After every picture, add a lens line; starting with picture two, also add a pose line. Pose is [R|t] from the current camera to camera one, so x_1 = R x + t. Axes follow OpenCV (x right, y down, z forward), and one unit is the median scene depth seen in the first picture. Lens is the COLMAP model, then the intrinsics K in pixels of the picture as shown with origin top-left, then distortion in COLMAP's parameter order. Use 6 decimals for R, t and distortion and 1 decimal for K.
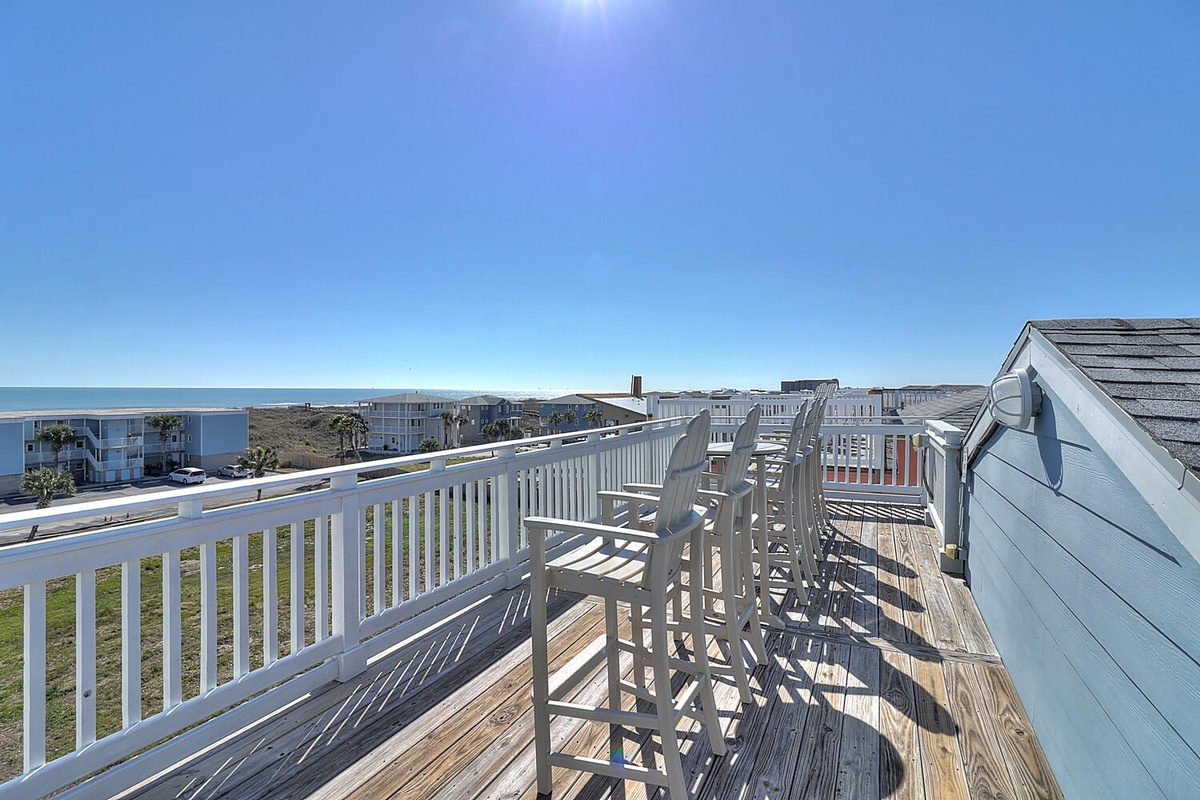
lens RADIAL K [[552.7, 0, 604.8], [0, 552.7, 399.9], [0, 0, 1]] dist [0.000703, -0.000080]
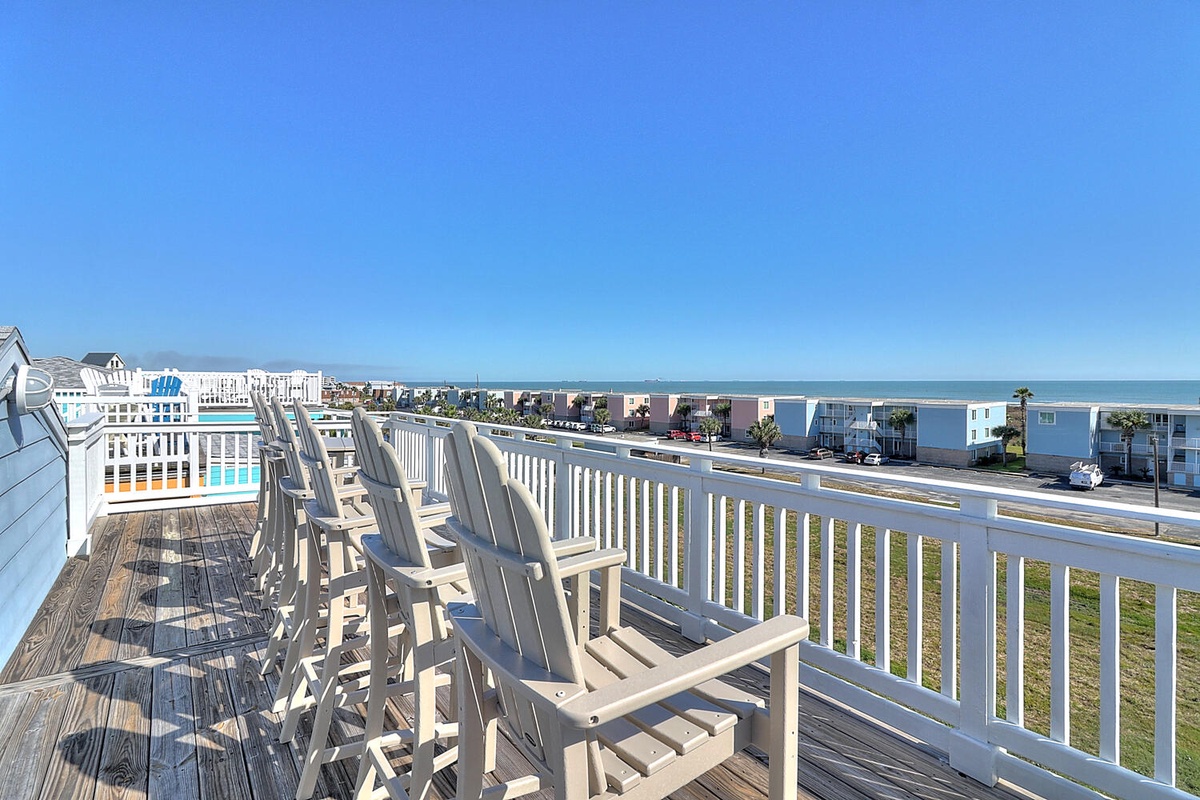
lens RADIAL K [[566.6, 0, 621.0], [0, 566.6, 382.7], [0, 0, 1]] dist [0.001463, -0.000237]
pose [[-0.426594, 0.001152, -0.904442, 1.104581], [-0.014094, 0.999869, 0.007921, -0.044202], [0.904333, 0.016126, -0.426522, 2.282154]]
